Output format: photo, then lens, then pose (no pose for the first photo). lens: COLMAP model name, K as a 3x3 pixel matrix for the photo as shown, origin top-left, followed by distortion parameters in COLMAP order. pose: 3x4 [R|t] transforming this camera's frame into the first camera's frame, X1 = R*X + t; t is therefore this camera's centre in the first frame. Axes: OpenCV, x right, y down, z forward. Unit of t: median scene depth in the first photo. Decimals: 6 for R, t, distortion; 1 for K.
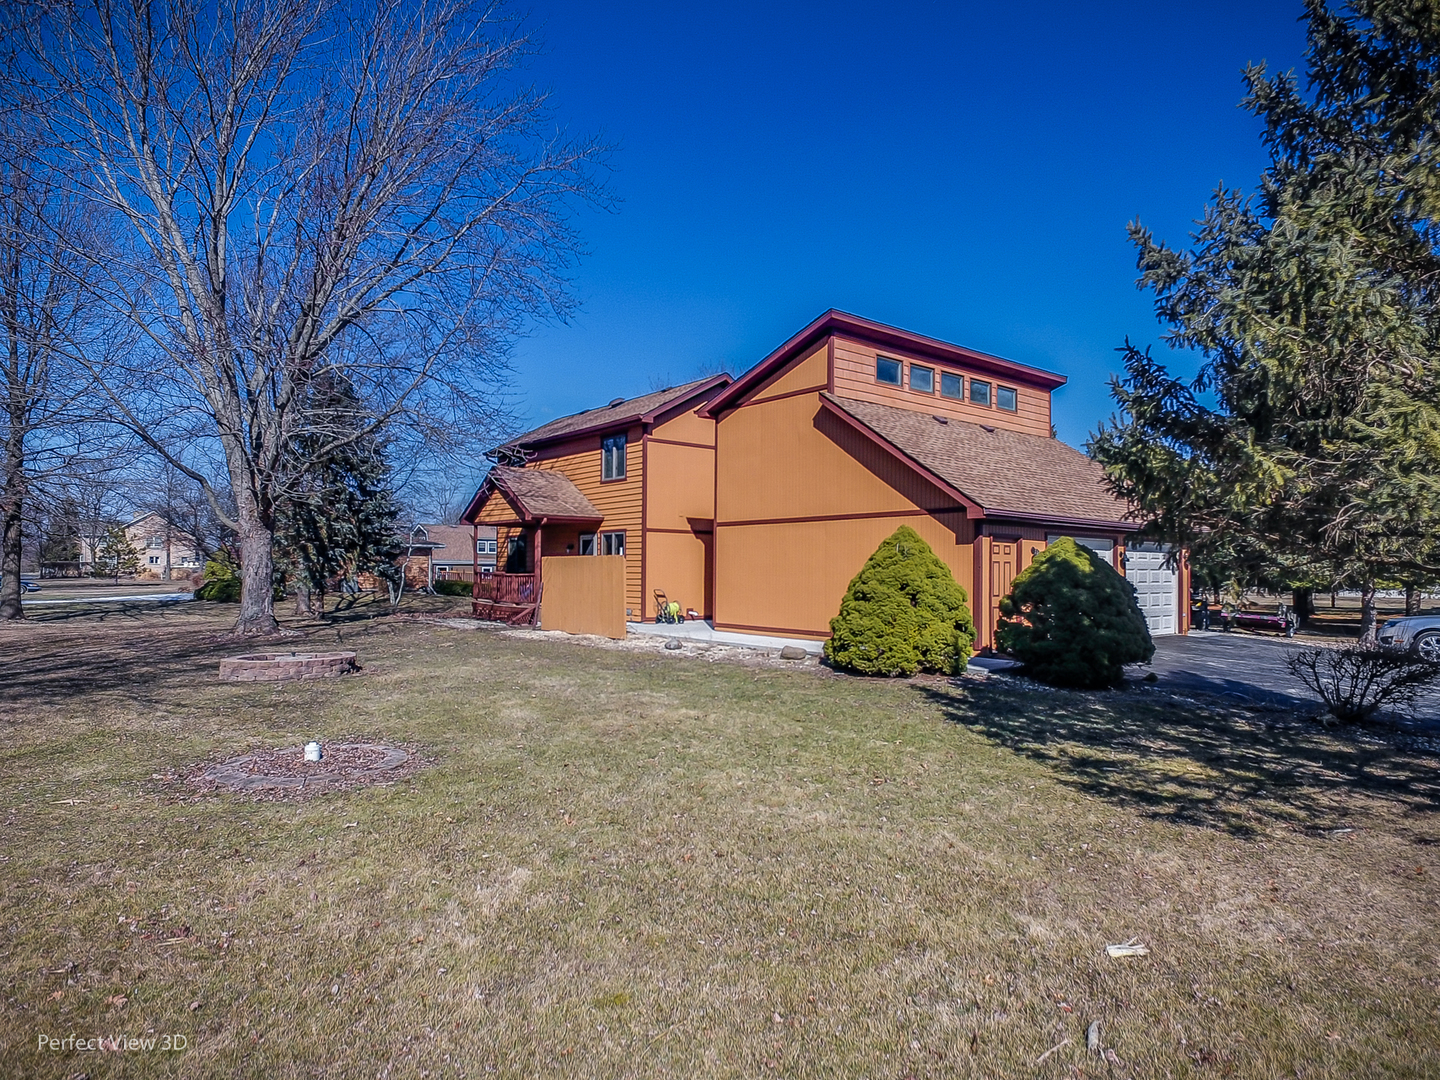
lens RADIAL K [[848.8, 0, 703.9], [0, 848.8, 539.3], [0, 0, 1]] dist [-0.002252, 0.014135]
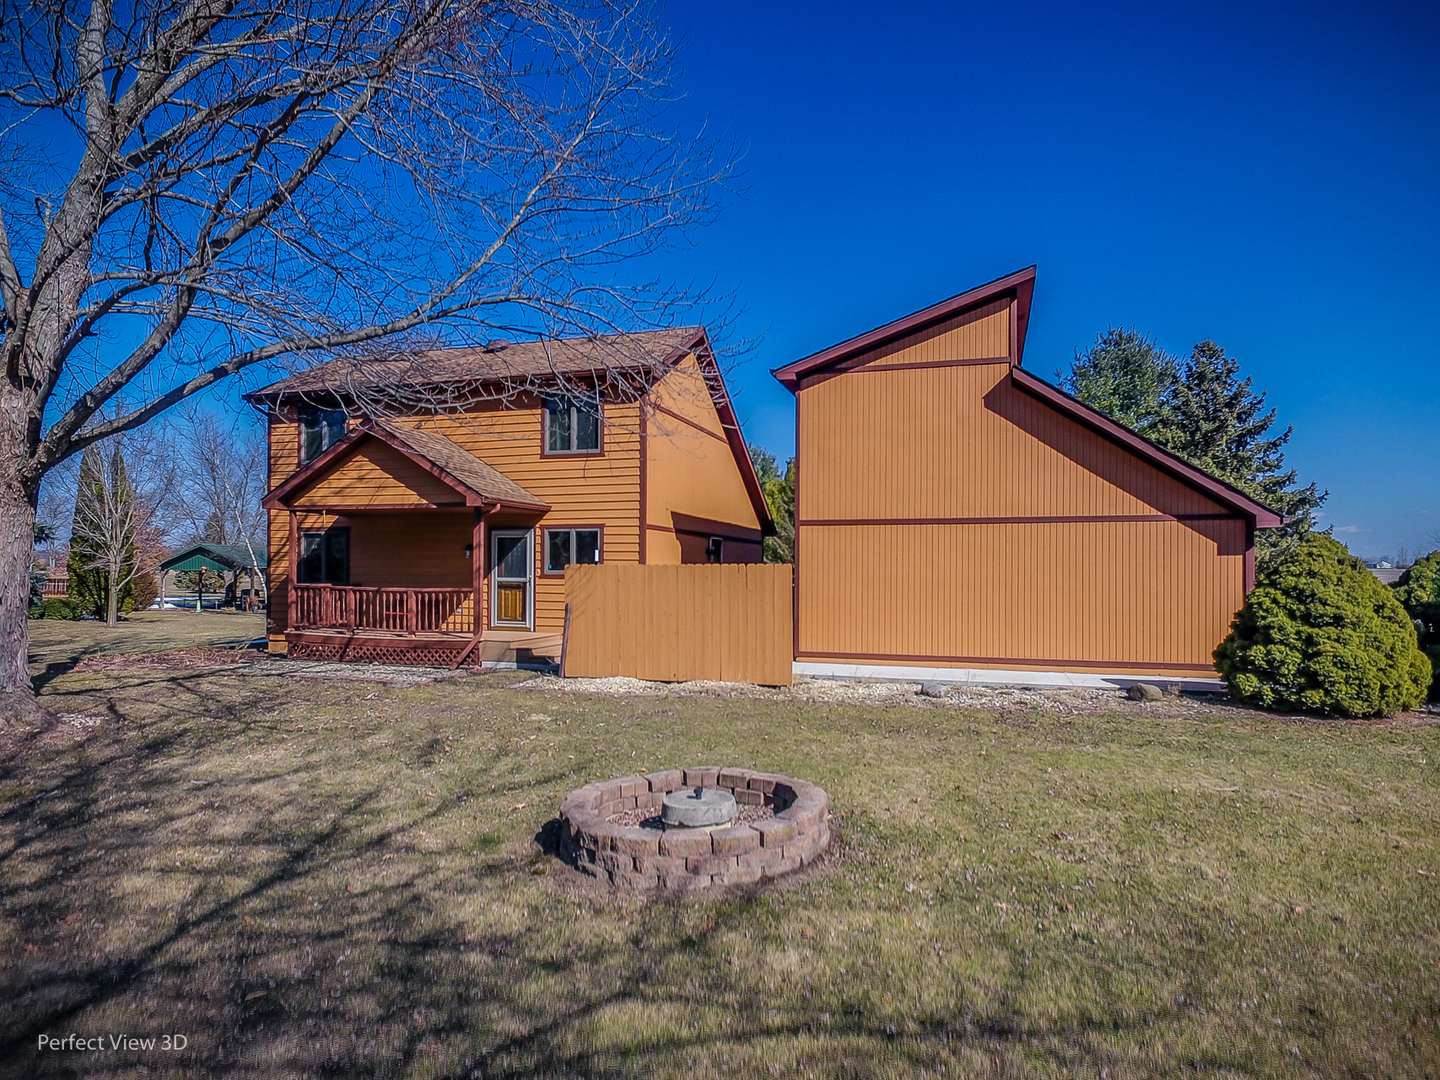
lens RADIAL K [[864.3, 0, 666.9], [0, 864.3, 544.8], [0, 0, 1]] dist [0.002843, 0.002255]
pose [[0.832887, 0.013881, 0.553269, -0.444741], [-0.018335, 0.999829, 0.002515, 0.002142], [-0.553140, -0.012239, 0.832999, 0.365056]]
